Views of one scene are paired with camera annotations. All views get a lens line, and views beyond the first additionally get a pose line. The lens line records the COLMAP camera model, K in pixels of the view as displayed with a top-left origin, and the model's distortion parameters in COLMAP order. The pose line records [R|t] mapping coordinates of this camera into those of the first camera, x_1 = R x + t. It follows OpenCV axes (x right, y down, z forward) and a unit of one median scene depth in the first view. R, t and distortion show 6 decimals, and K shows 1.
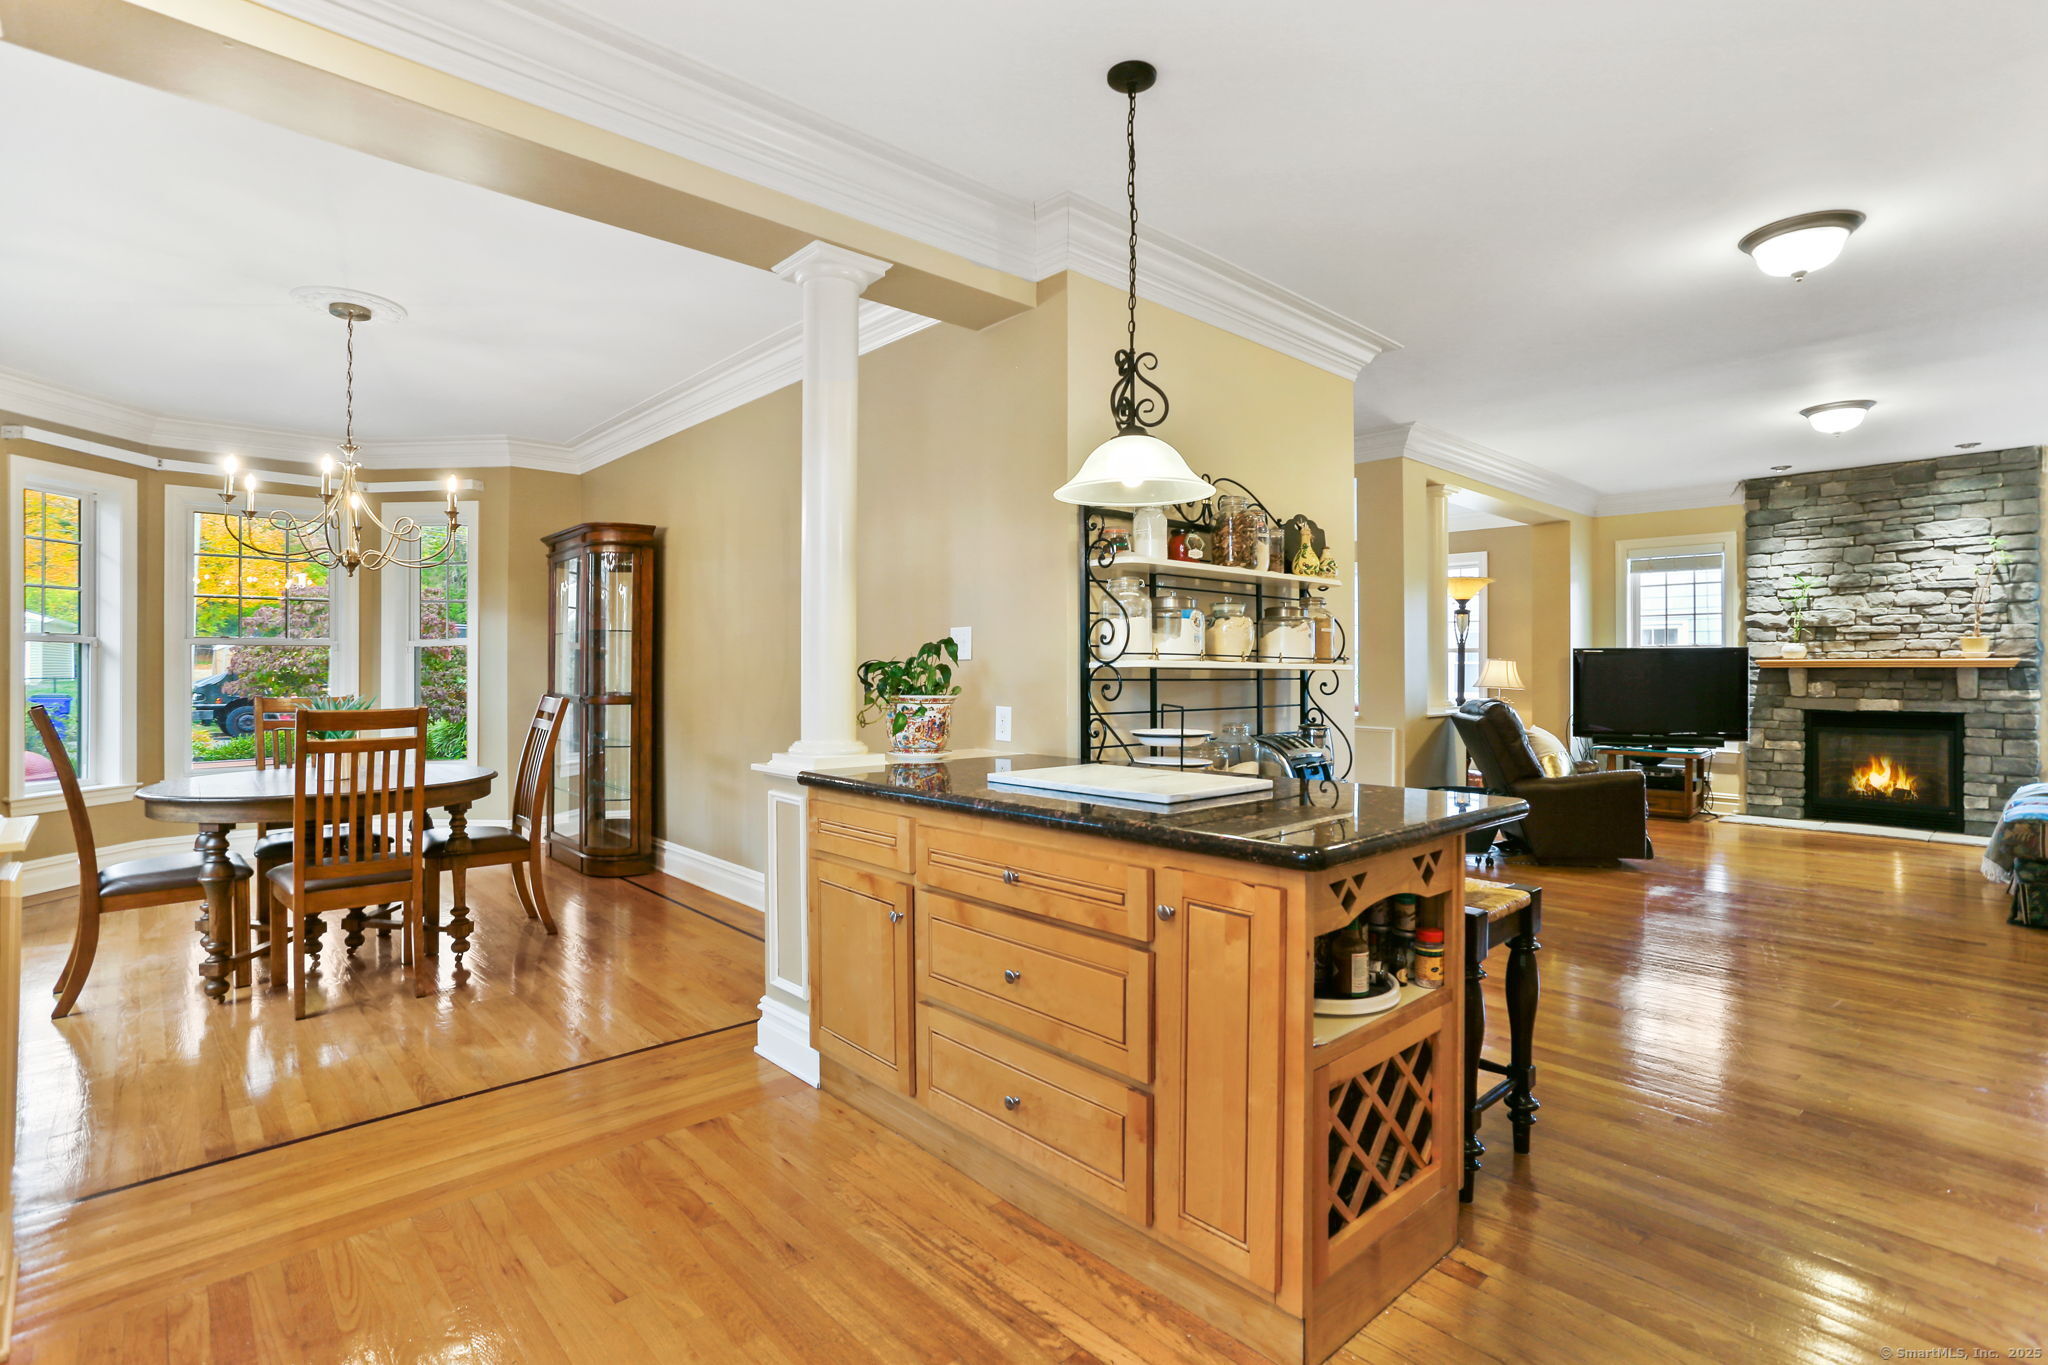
lens RADIAL K [[1000.5, 0, 1016.8], [0, 1000.5, 669.5], [0, 0, 1]] dist [-0.063049, 0.045196]
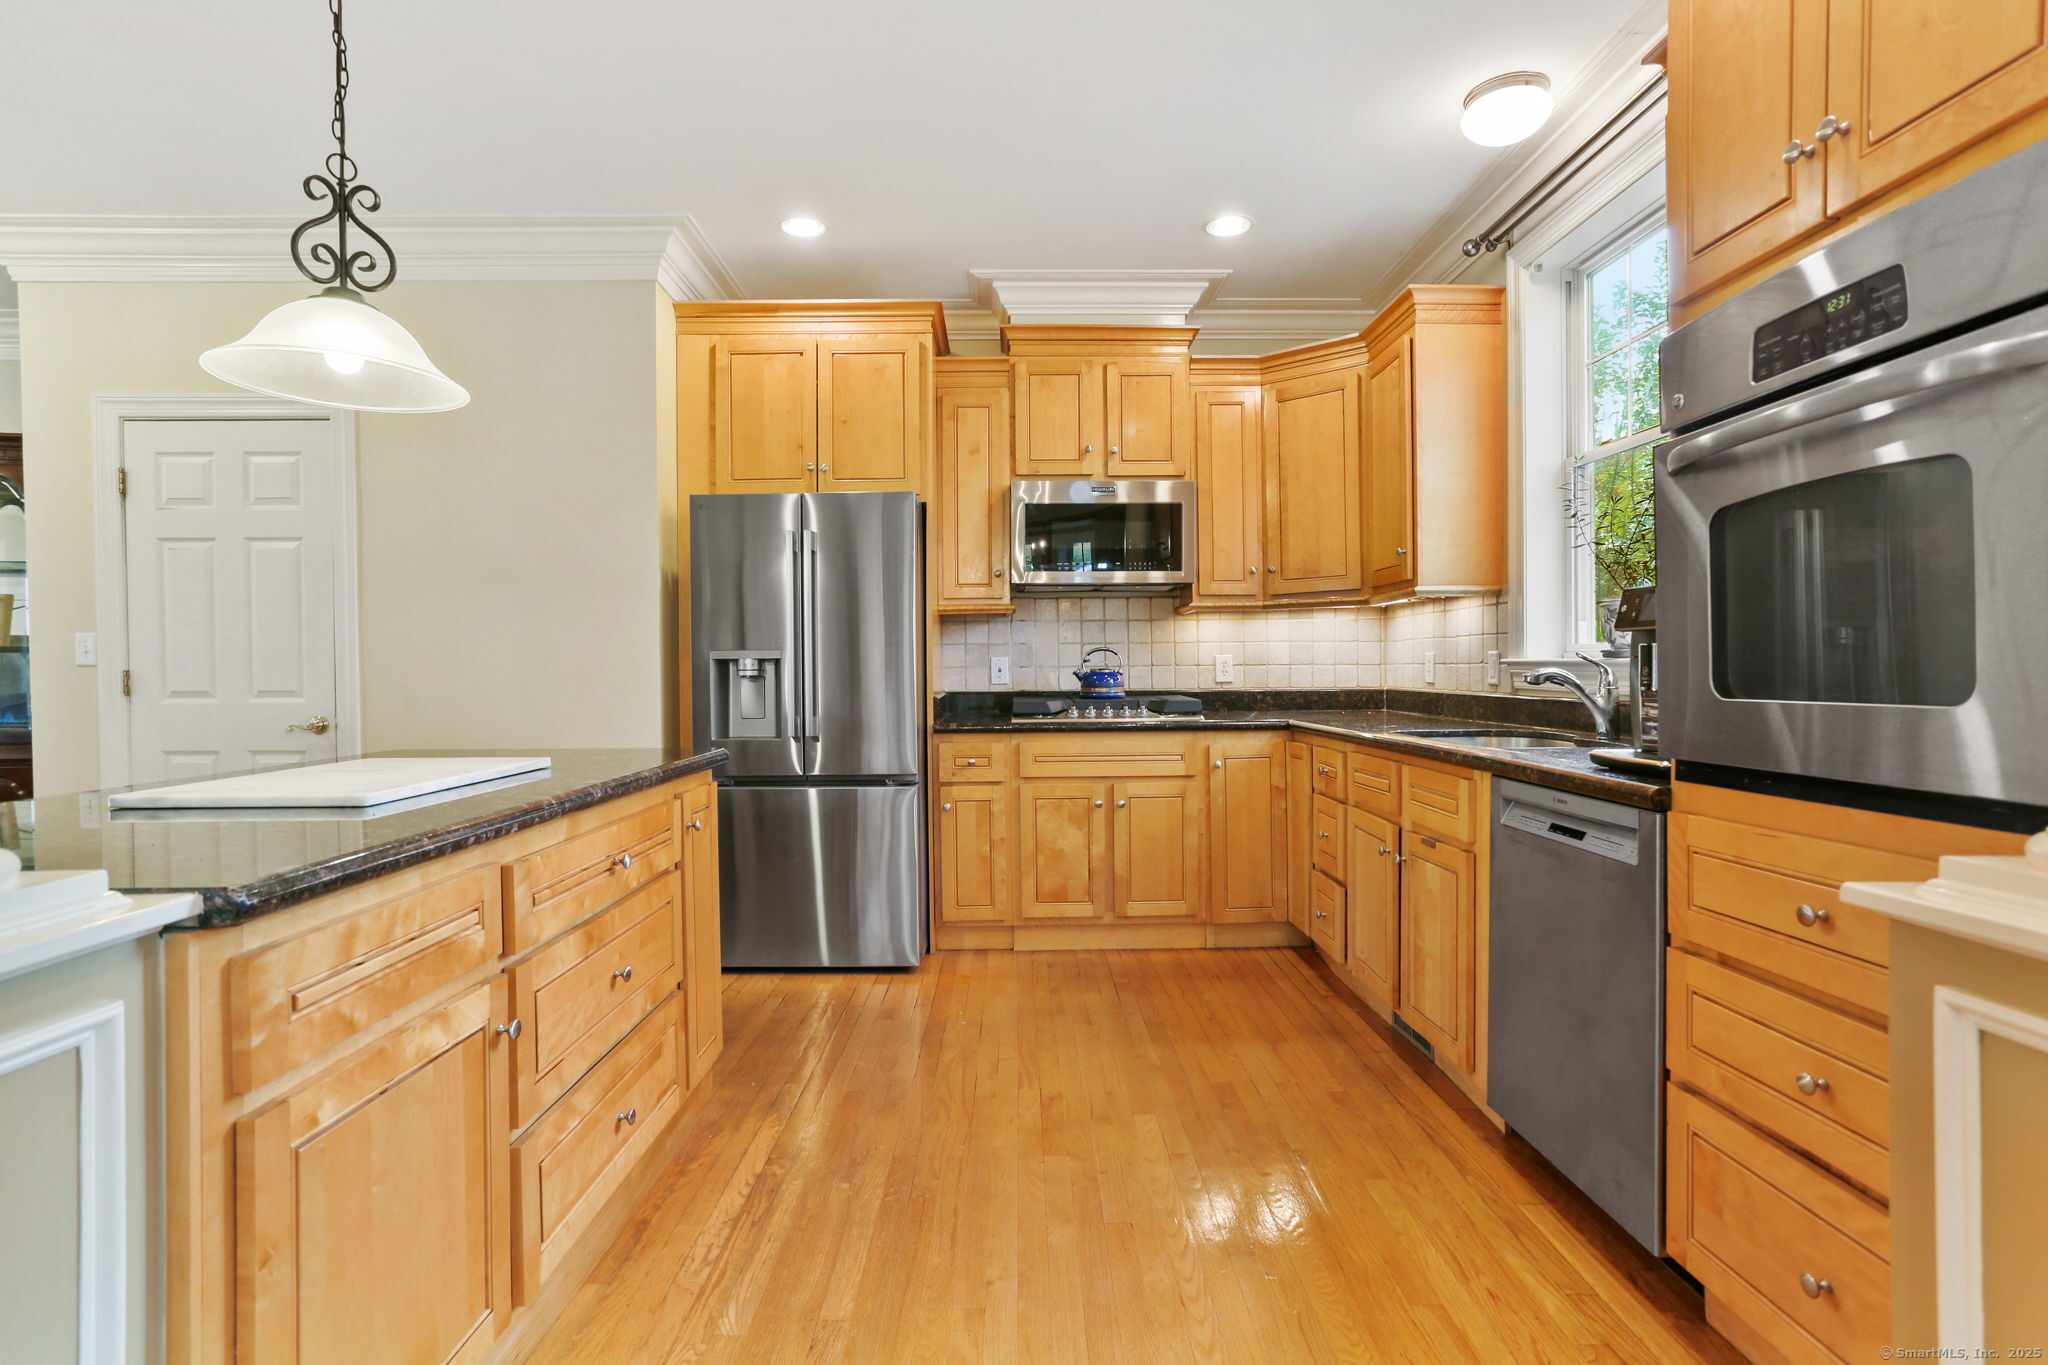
lens RADIAL K [[1000.5, 0, 1016.8], [0, 1000.5, 669.5], [0, 0, 1]] dist [-0.063049, 0.045196]
pose [[-0.737464, 0.004838, 0.675370, -0.347670], [0.007509, 0.999971, 0.001036, 0.015917], [-0.675345, 0.005835, -0.737479, 0.571132]]
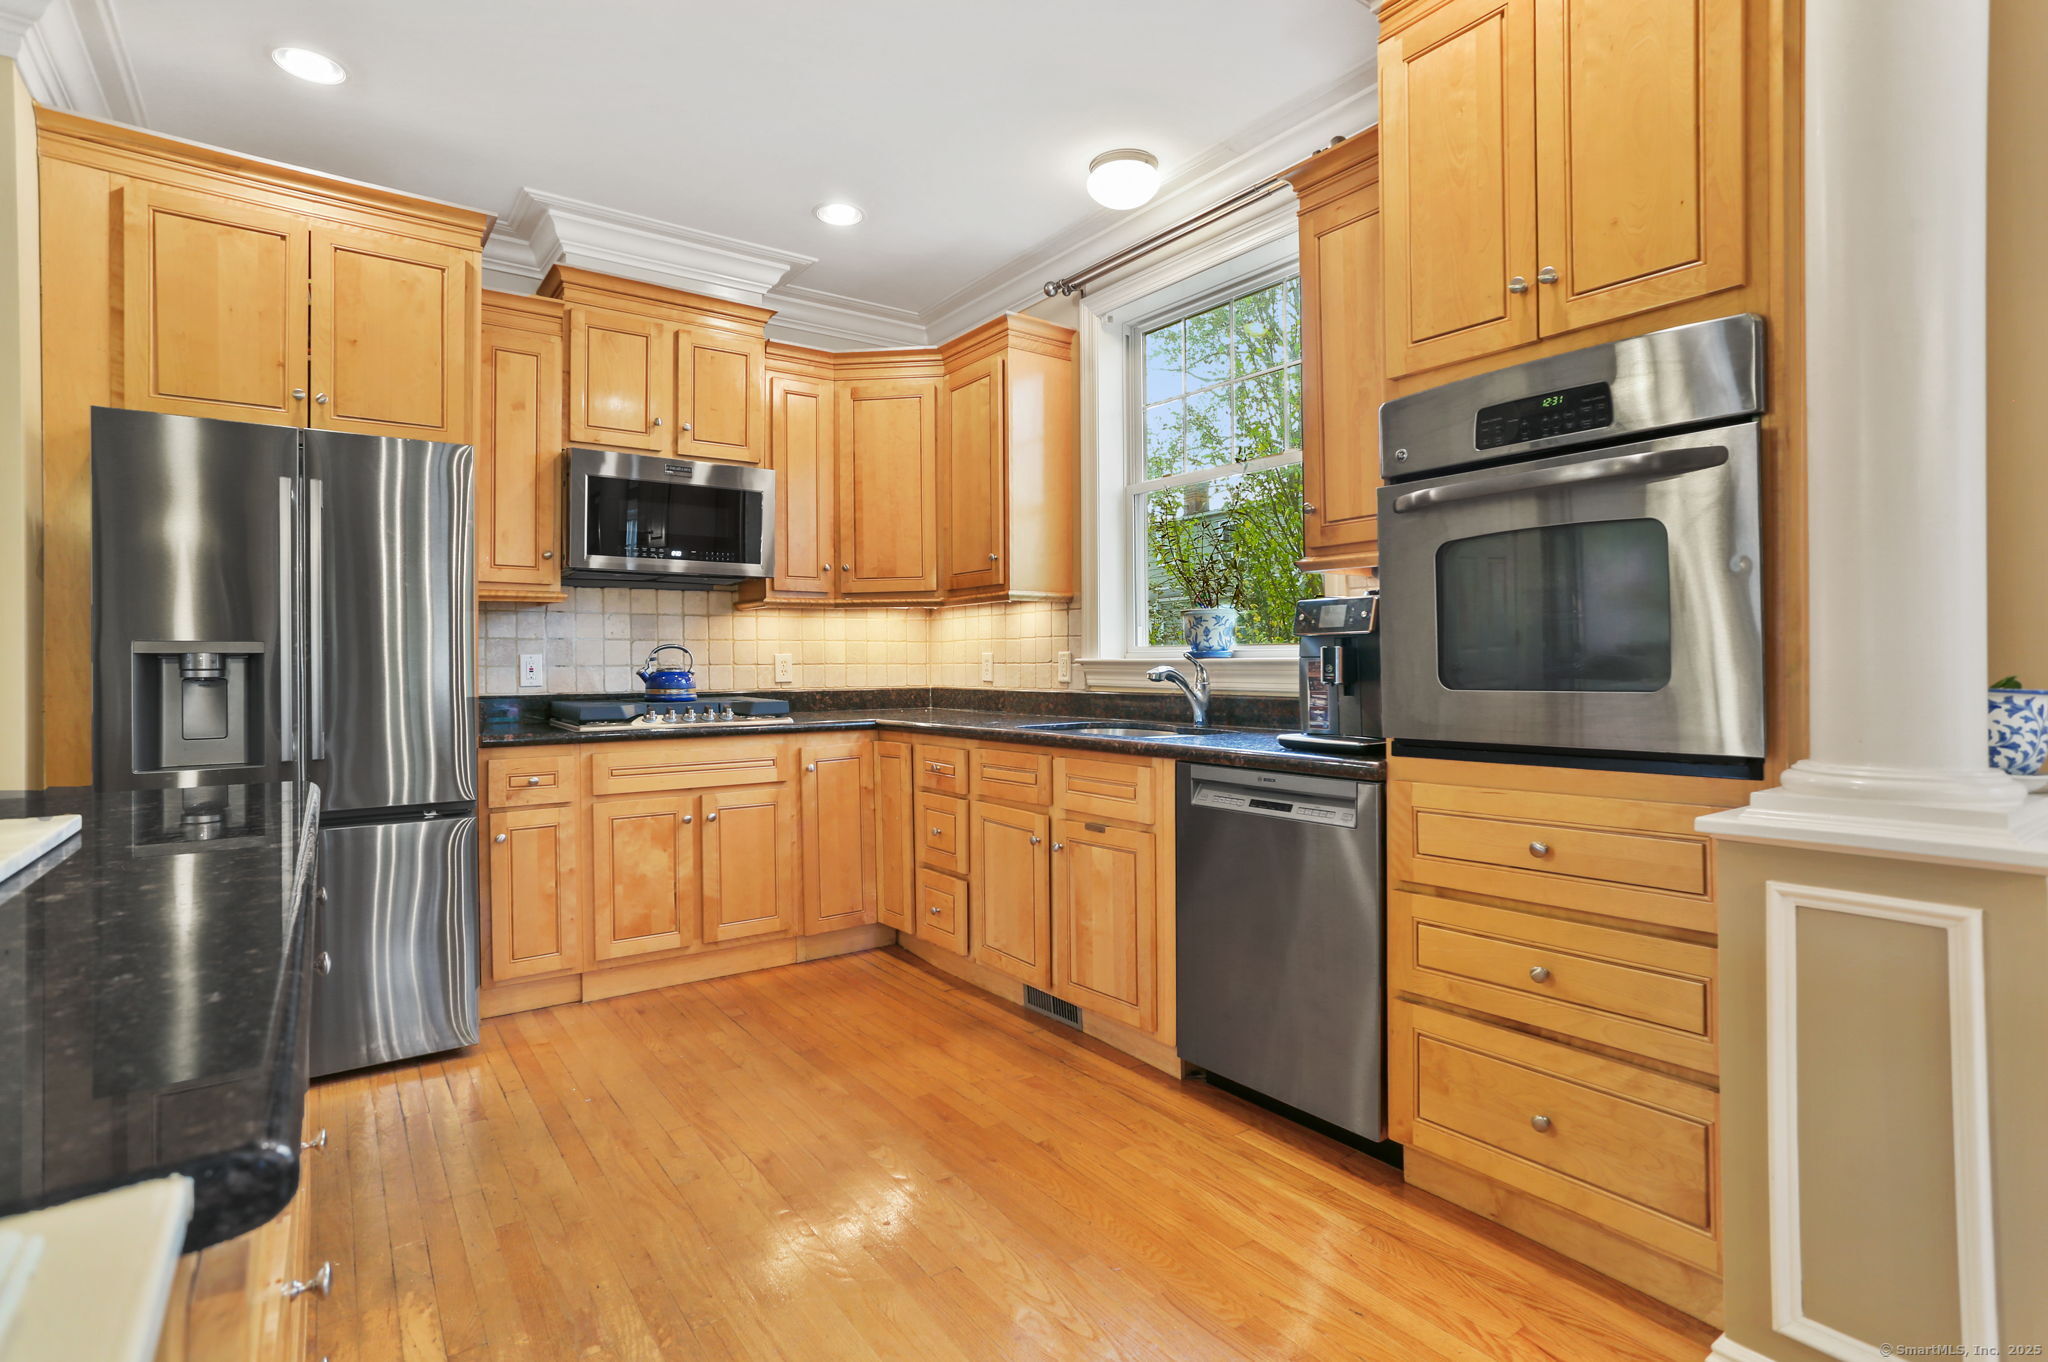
lens RADIAL K [[996.2, 0, 1026.8], [0, 996.2, 647.3], [0, 0, 1]] dist [-0.054183, 0.035347]
pose [[-0.992385, 0.009015, 0.122848, -0.197758], [0.006975, 0.999831, -0.017022, 0.015636], [-0.122981, -0.016036, -0.992279, 0.608044]]
